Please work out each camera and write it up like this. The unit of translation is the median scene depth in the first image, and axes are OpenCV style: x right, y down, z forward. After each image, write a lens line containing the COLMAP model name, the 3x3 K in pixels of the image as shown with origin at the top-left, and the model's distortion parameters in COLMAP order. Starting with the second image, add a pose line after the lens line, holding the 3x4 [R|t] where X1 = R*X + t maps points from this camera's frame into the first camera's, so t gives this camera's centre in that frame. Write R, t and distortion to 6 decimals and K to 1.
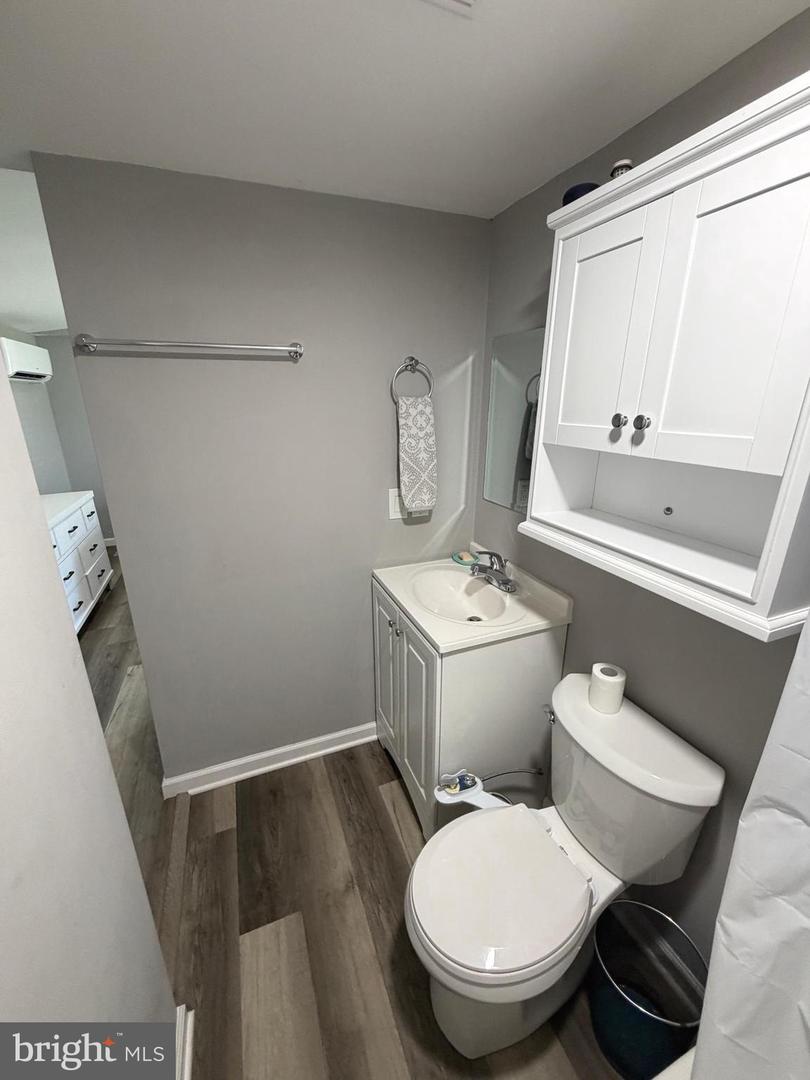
lens RADIAL K [[429.9, 0, 405.0], [0, 429.9, 540.0], [0, 0, 1]] dist [0.000382, 0.000104]
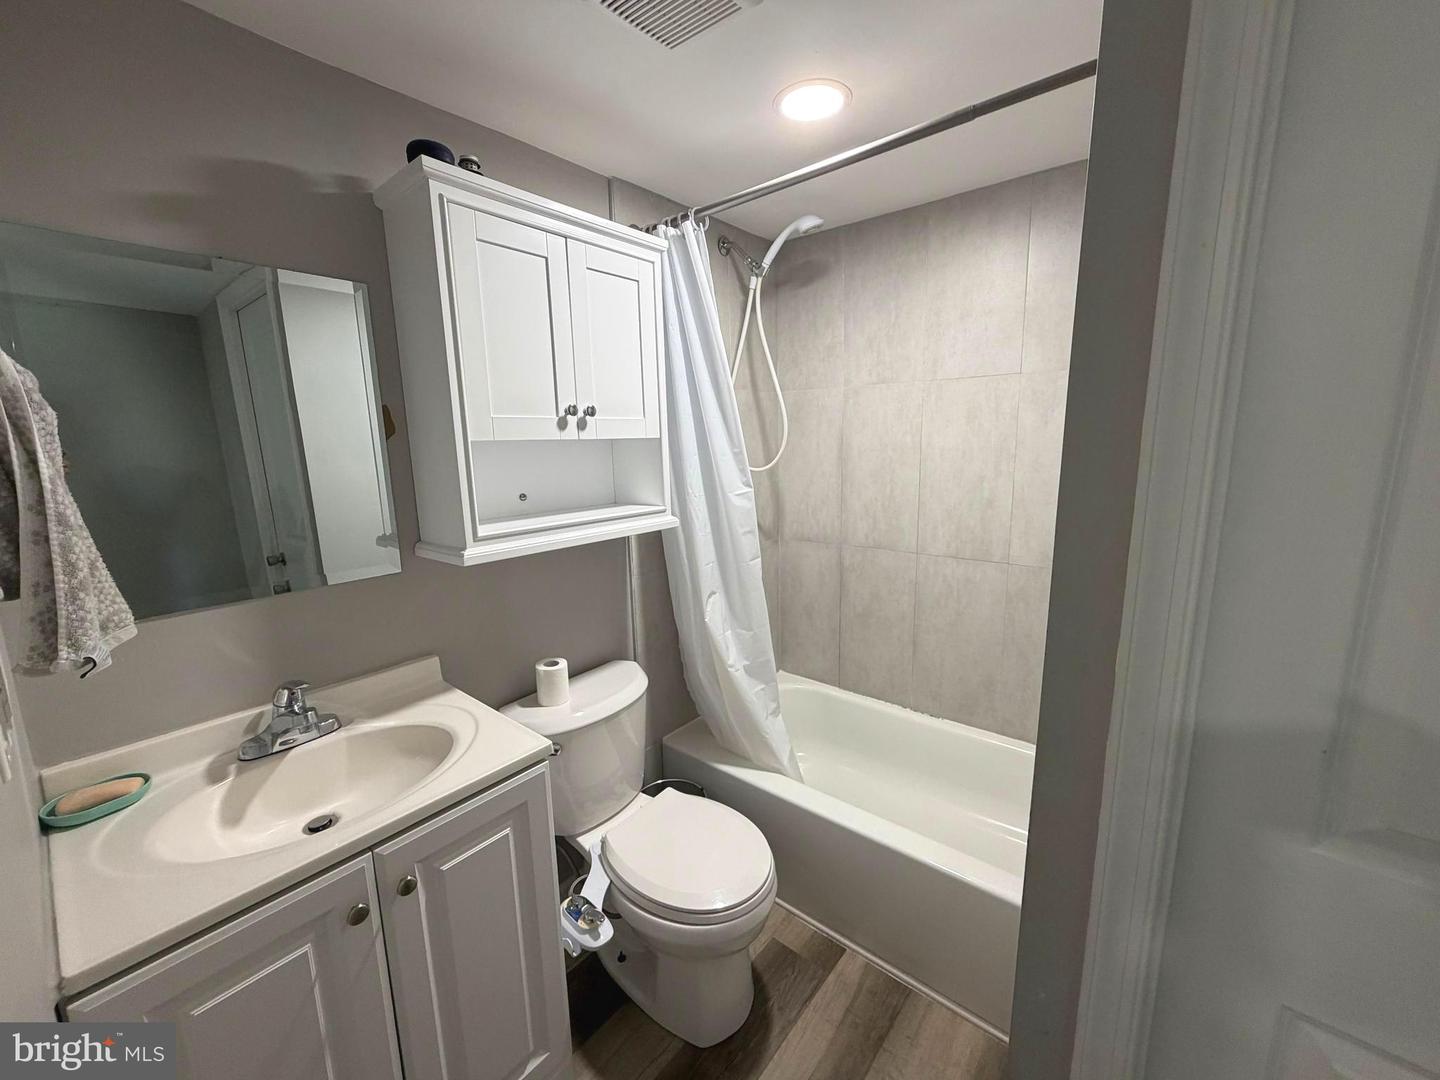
lens RADIAL K [[573.2, 0, 720.0], [0, 573.2, 540.0], [0, 0, 1]] dist [0.000382, 0.000104]
pose [[-0.474423, -0.148361, 0.867705, -0.913139], [0.292415, 0.903165, 0.314304, -0.282133], [-0.830311, 0.402843, -0.385099, 1.197244]]
